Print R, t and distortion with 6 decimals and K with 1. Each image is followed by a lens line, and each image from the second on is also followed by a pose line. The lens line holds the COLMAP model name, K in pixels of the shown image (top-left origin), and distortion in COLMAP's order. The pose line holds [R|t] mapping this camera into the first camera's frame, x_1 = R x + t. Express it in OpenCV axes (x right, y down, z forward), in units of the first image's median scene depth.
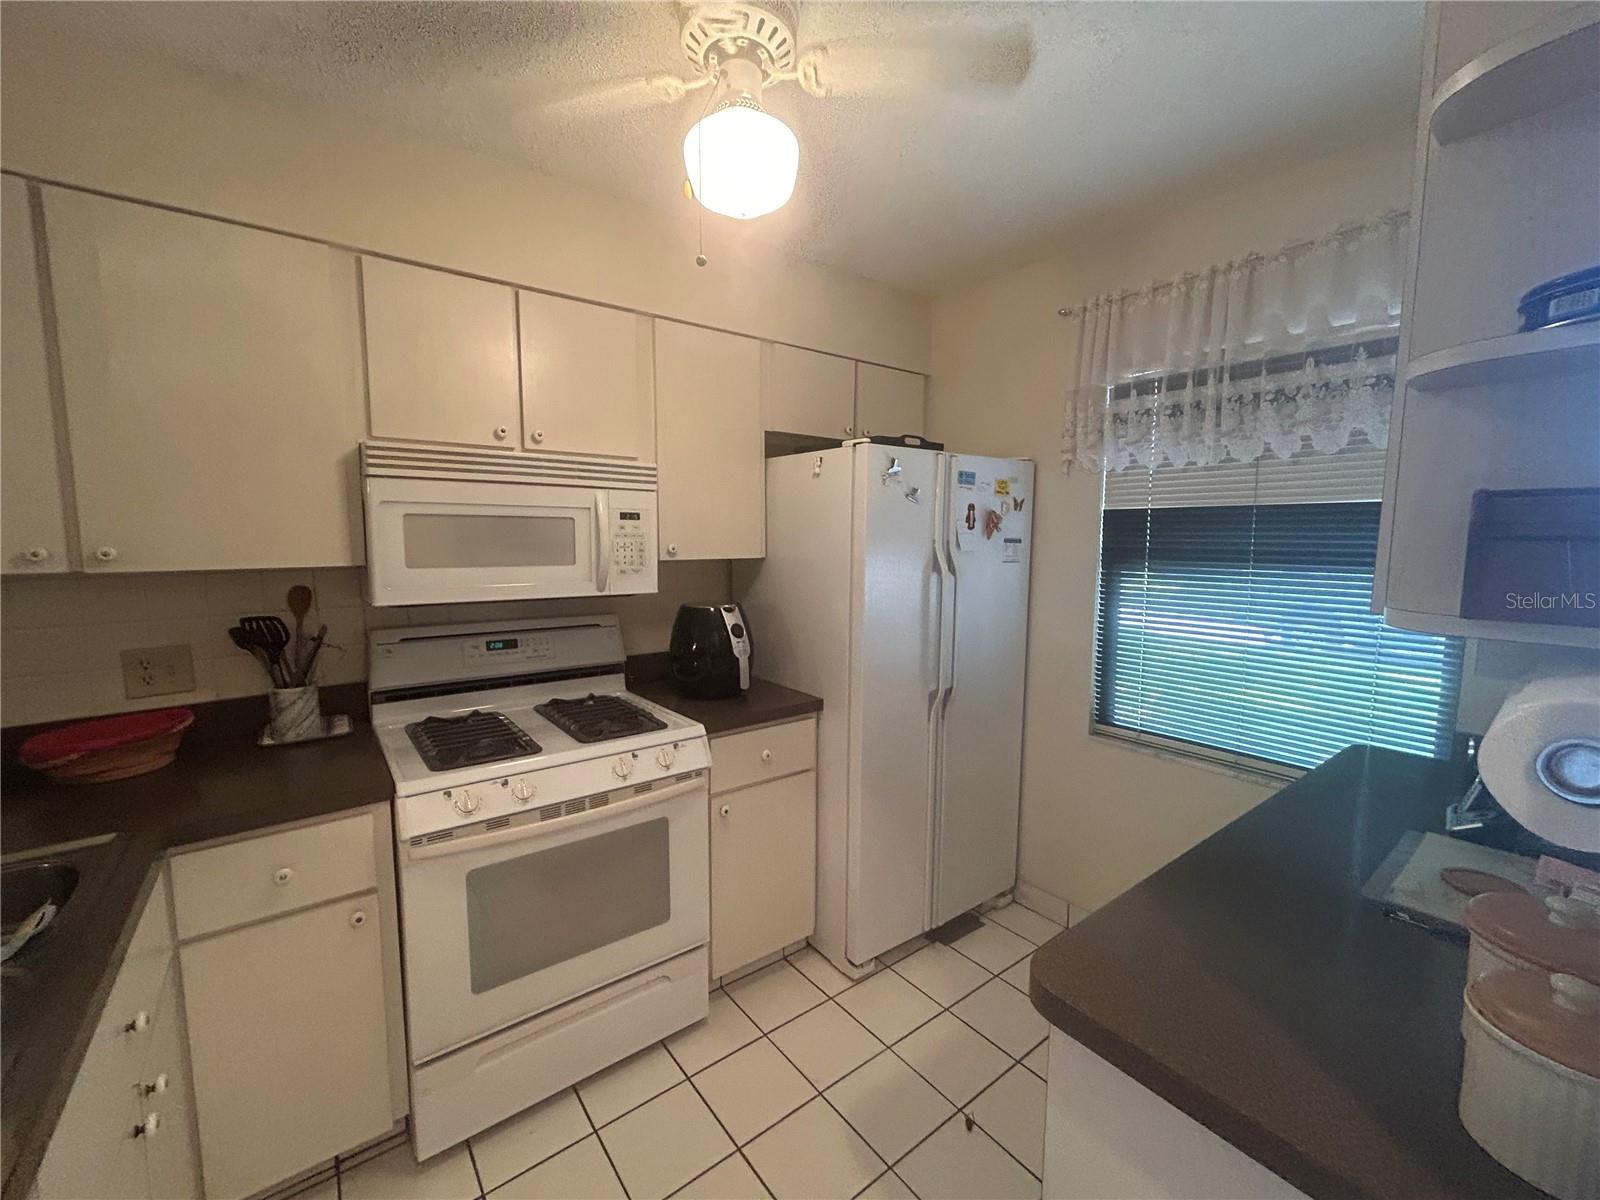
lens RADIAL K [[655.6, 0, 800.0], [0, 655.6, 600.0], [0, 0, 1]] dist [0.003022, 0.000681]
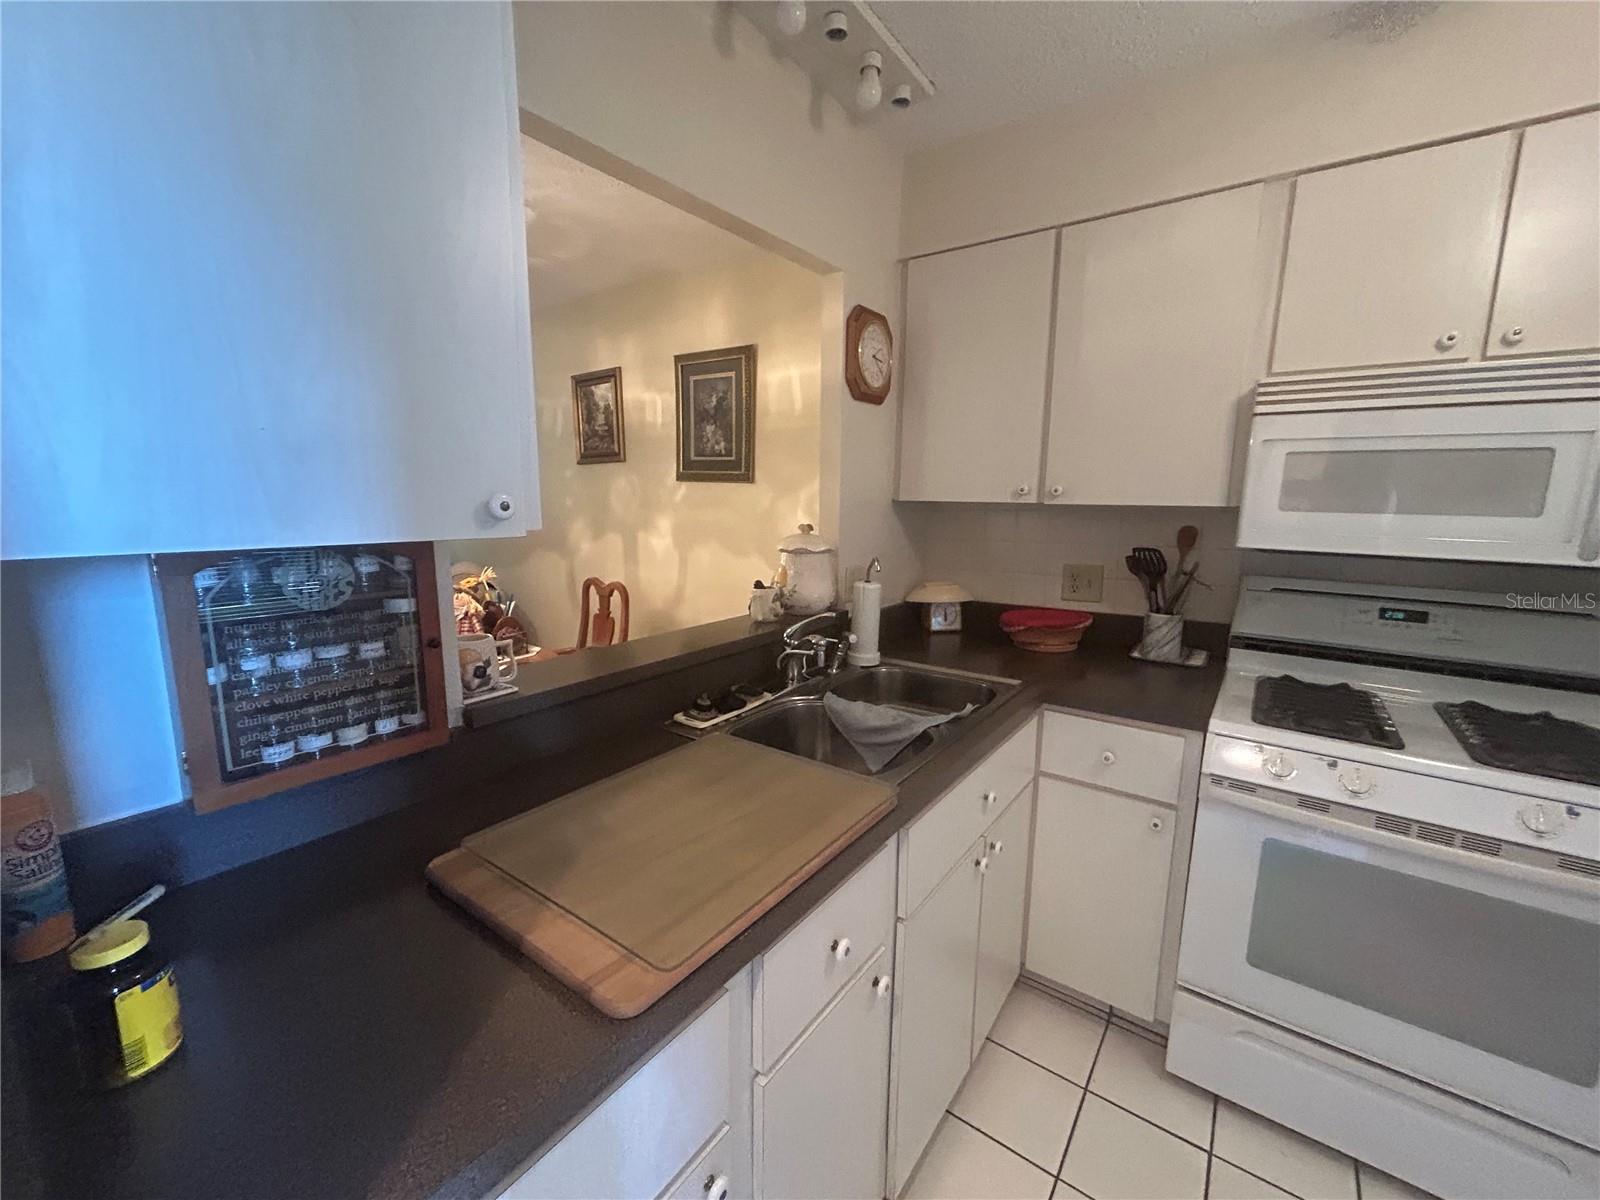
lens RADIAL K [[655.6, 0, 800.0], [0, 655.6, 600.0], [0, 0, 1]] dist [0.003022, 0.000681]
pose [[0.285205, 0.157330, -0.945466, 0.122259], [-0.105213, 0.985614, 0.132273, 0.026567], [0.952674, 0.061750, 0.297655, 0.067038]]
